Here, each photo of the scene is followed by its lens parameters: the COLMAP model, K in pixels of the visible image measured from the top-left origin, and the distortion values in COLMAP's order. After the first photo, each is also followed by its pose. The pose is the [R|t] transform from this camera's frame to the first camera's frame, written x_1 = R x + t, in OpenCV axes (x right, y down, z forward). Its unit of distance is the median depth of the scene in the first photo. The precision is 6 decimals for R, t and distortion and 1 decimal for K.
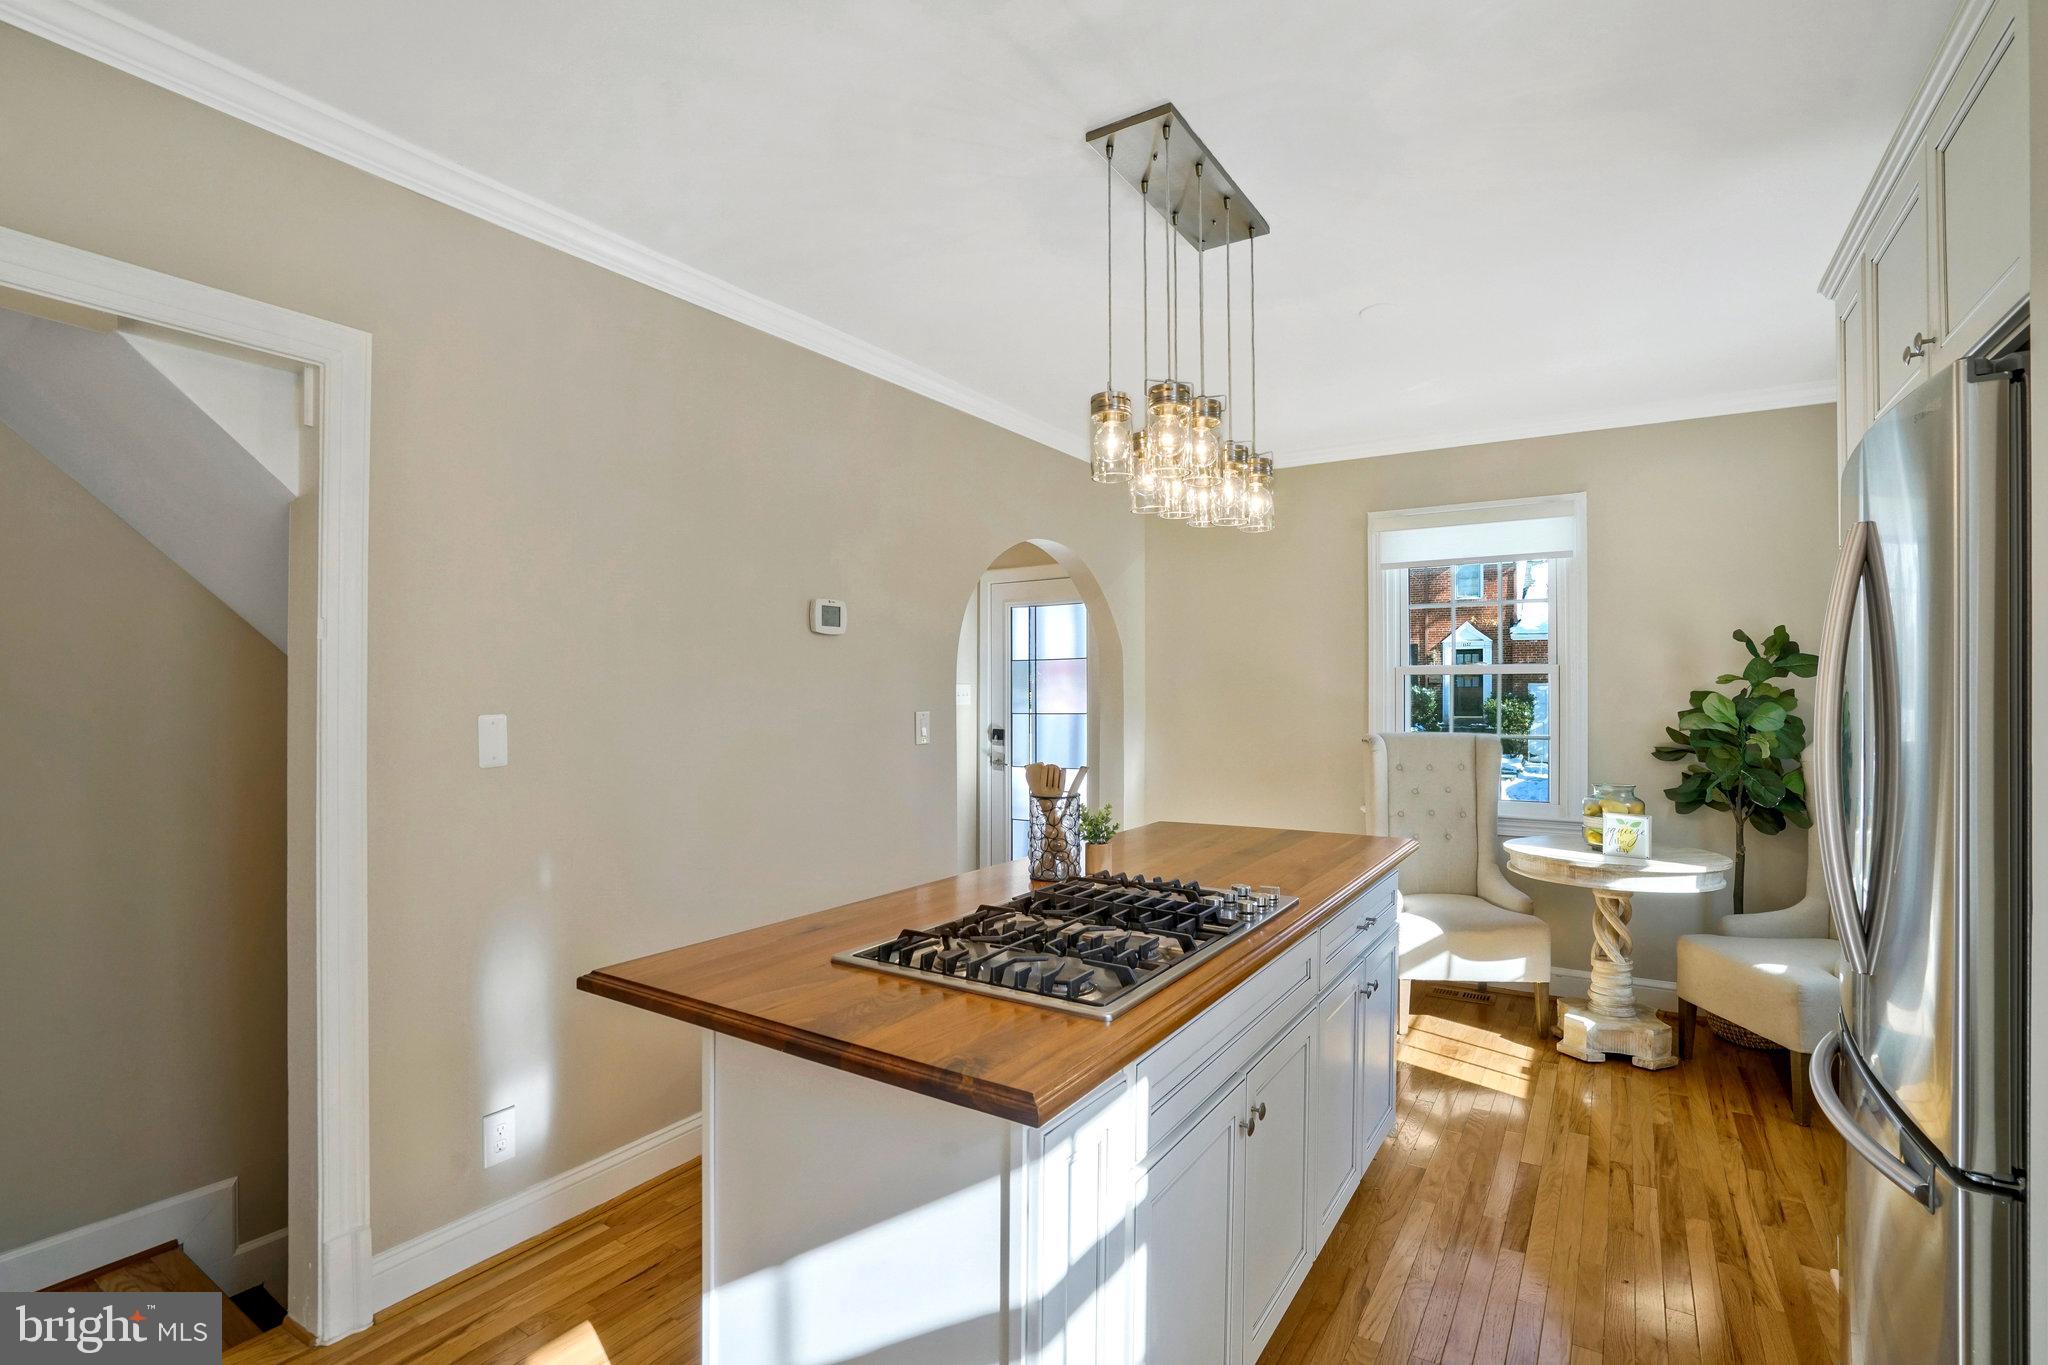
lens RADIAL K [[959.2, 0, 1016.4], [0, 959.2, 672.6], [0, 0, 1]] dist [-0.014400, 0.018751]
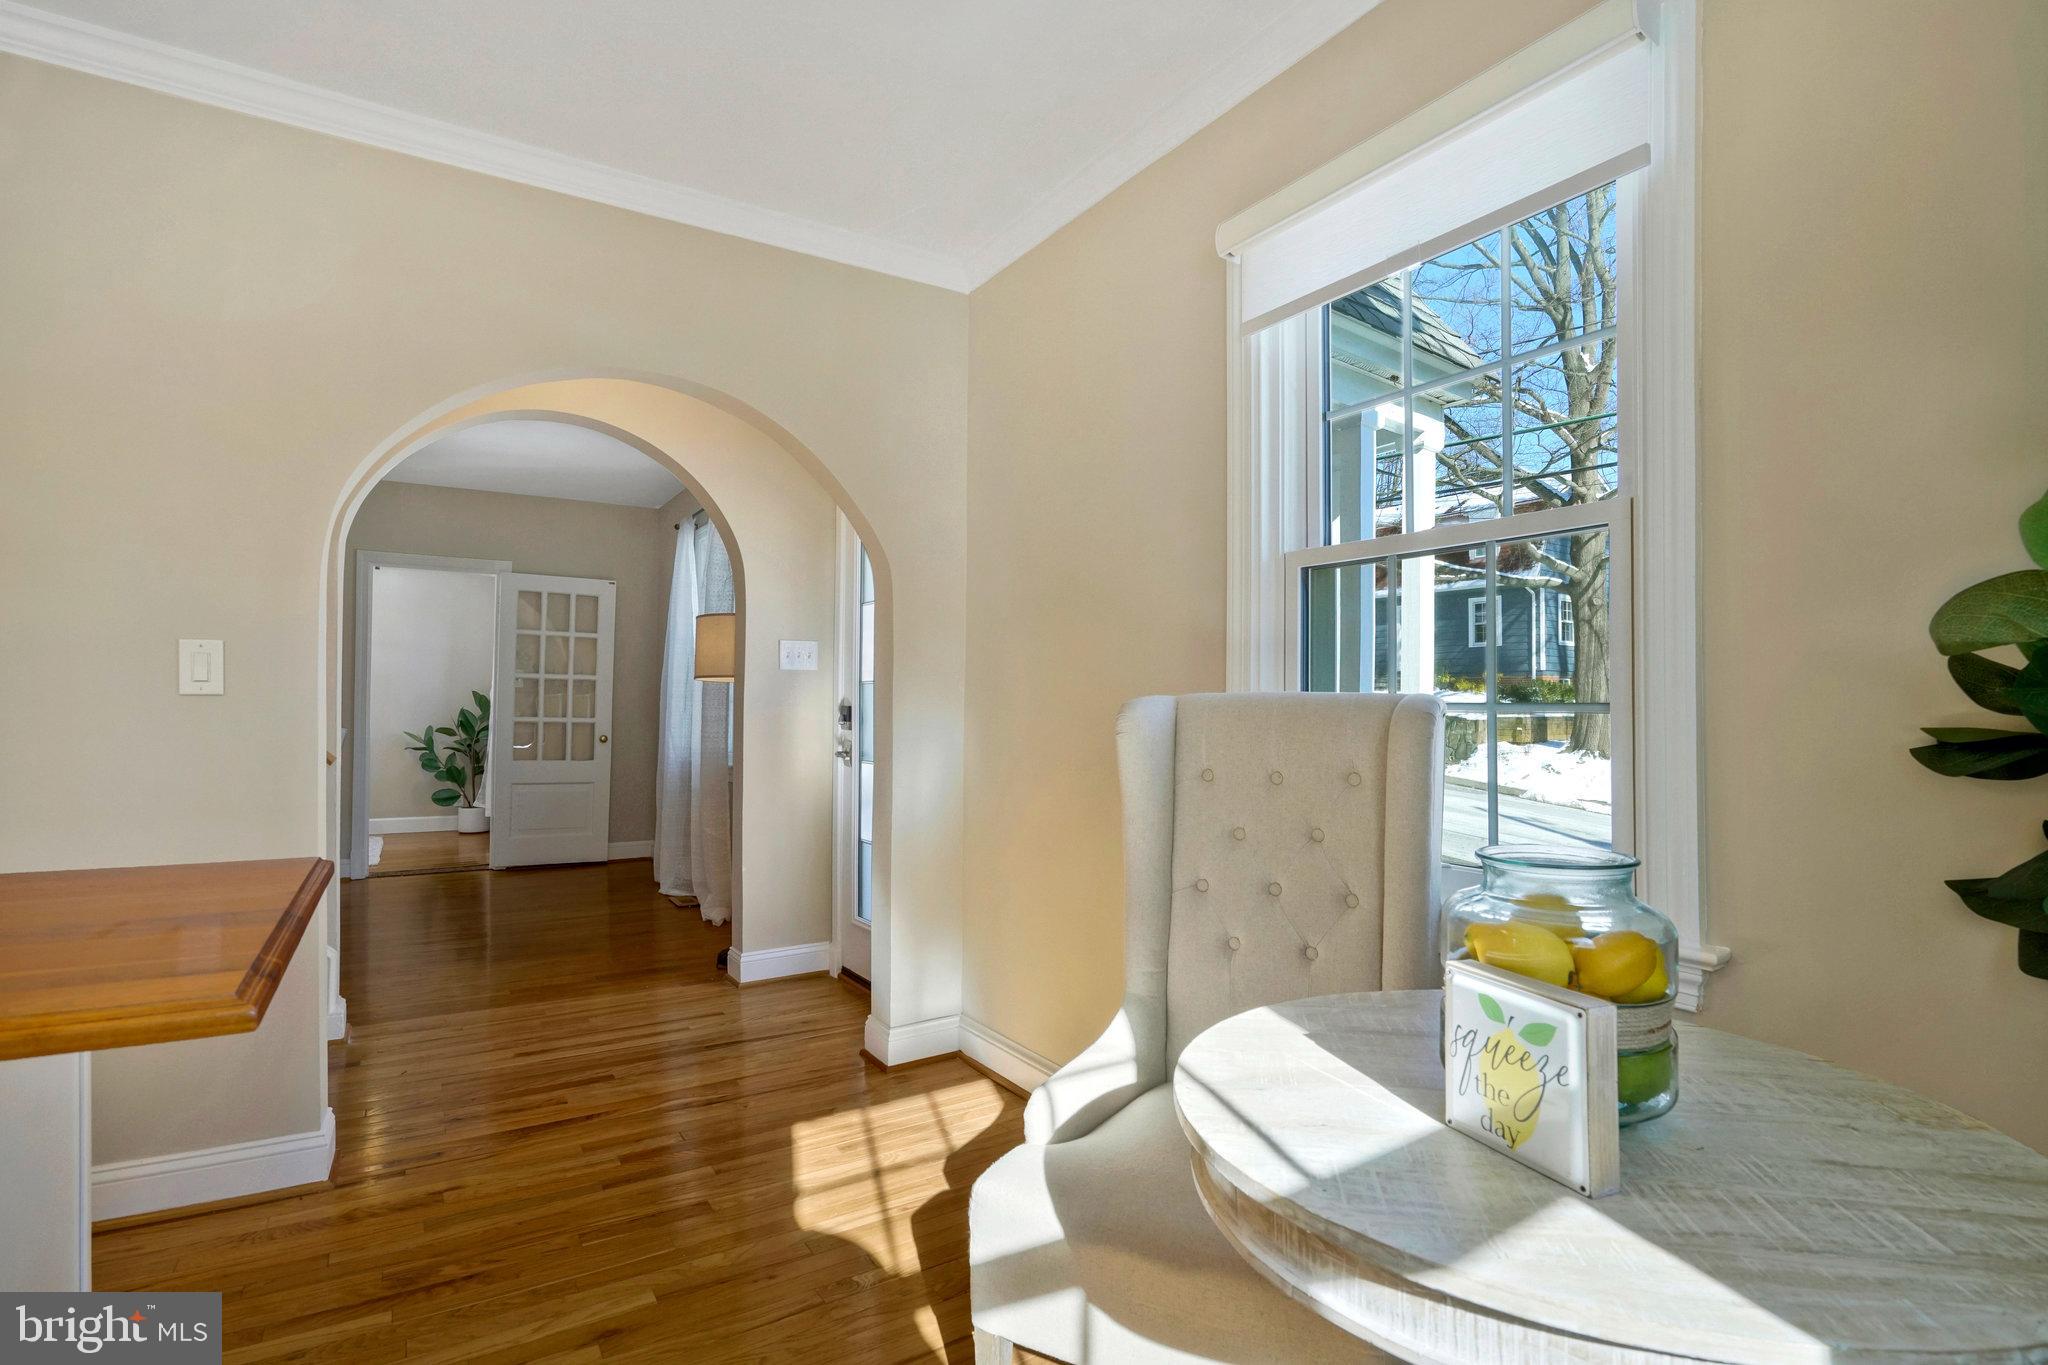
lens RADIAL K [[959.2, 0, 1016.4], [0, 959.2, 672.6], [0, 0, 1]] dist [-0.014400, 0.018751]
pose [[0.902824, -0.016168, -0.429707, 0.511206], [0.015371, 0.999868, -0.005324, 0.054353], [0.429736, -0.001798, 0.902953, 0.584148]]
